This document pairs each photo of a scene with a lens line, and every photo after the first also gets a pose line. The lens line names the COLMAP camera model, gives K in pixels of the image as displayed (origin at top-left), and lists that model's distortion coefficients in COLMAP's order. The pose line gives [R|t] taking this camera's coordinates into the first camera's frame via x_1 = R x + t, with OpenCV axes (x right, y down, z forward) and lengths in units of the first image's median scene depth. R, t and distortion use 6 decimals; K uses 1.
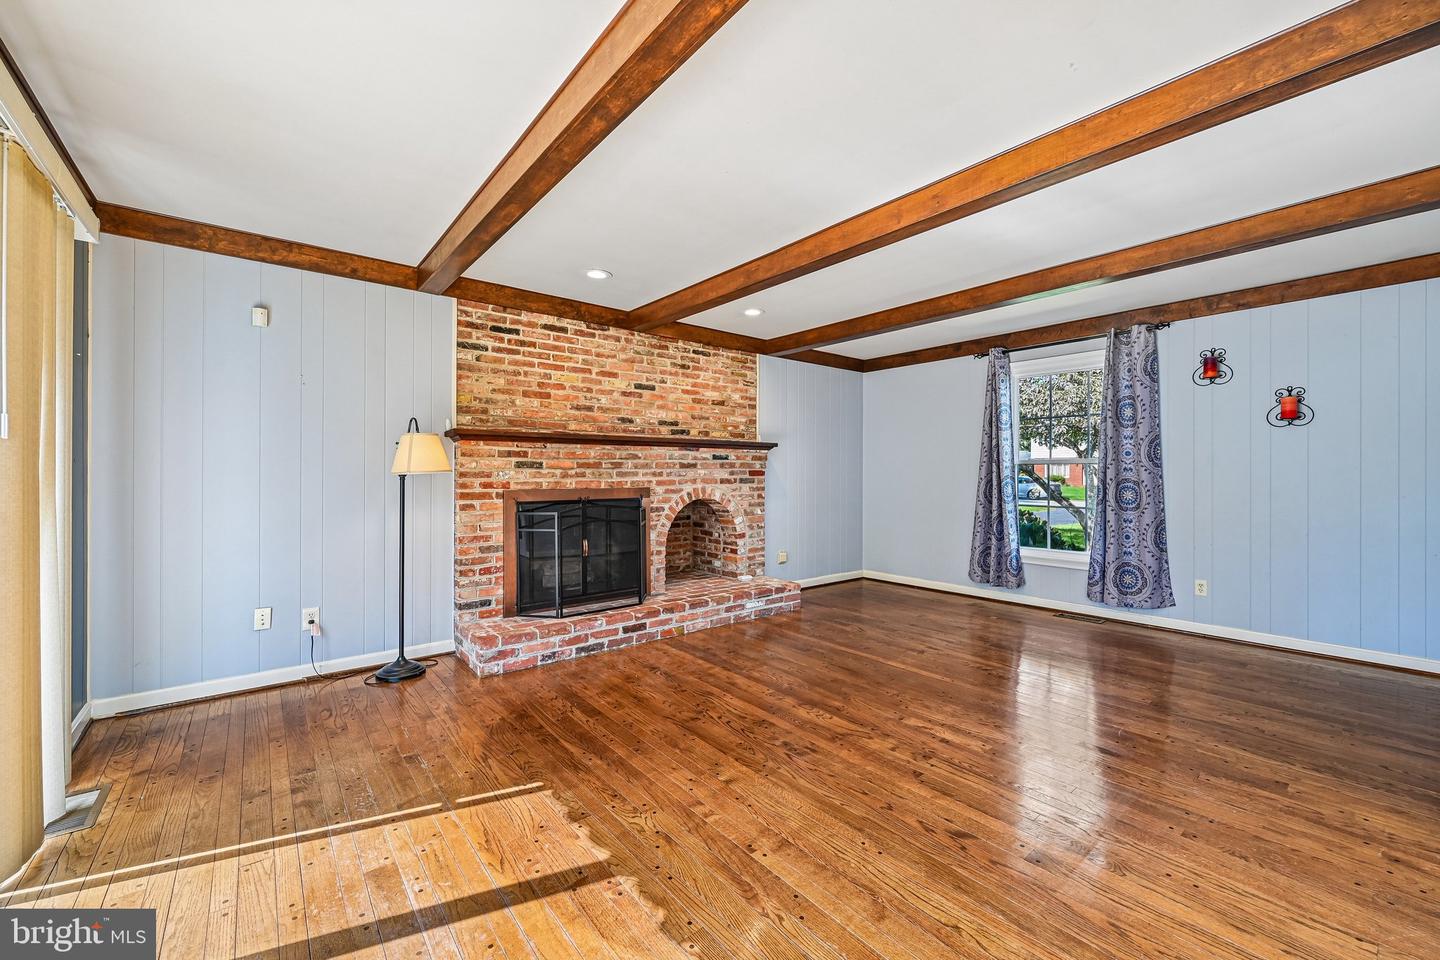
lens RADIAL K [[567.1, 0, 730.1], [0, 567.1, 477.2], [0, 0, 1]] dist [-0.002051, 0.000269]
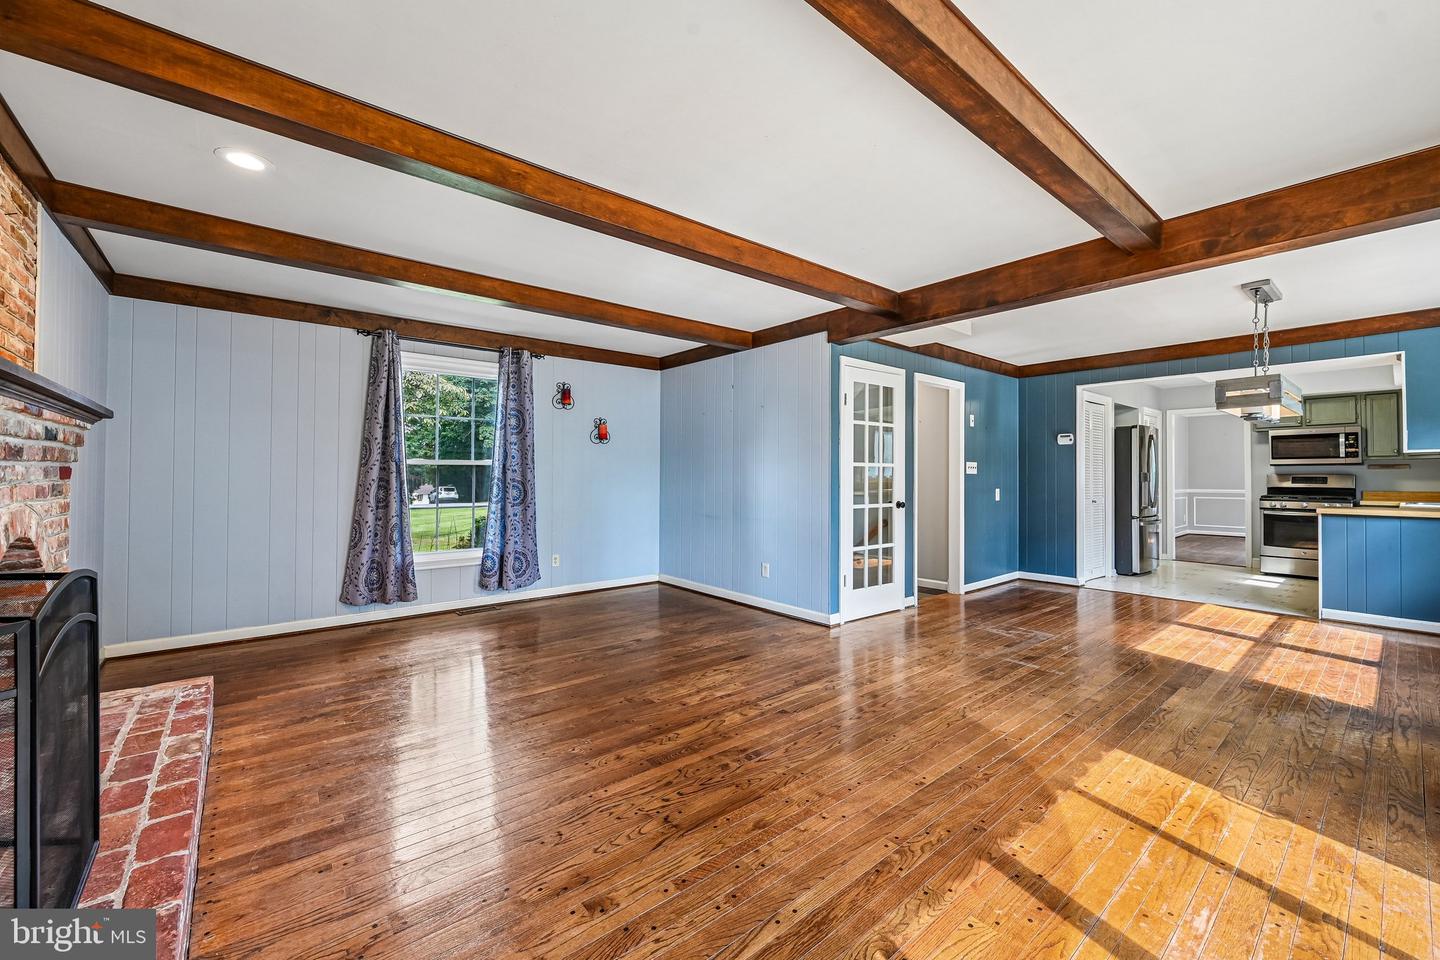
lens RADIAL K [[567.1, 0, 728.5], [0, 567.1, 471.2], [0, 0, 1]] dist [-0.002051, 0.000269]
pose [[0.003591, 0.006054, 0.999975, -0.760208], [0.004363, 0.999972, -0.006070, -0.006000], [-0.999984, 0.004384, 0.003565, 0.901058]]
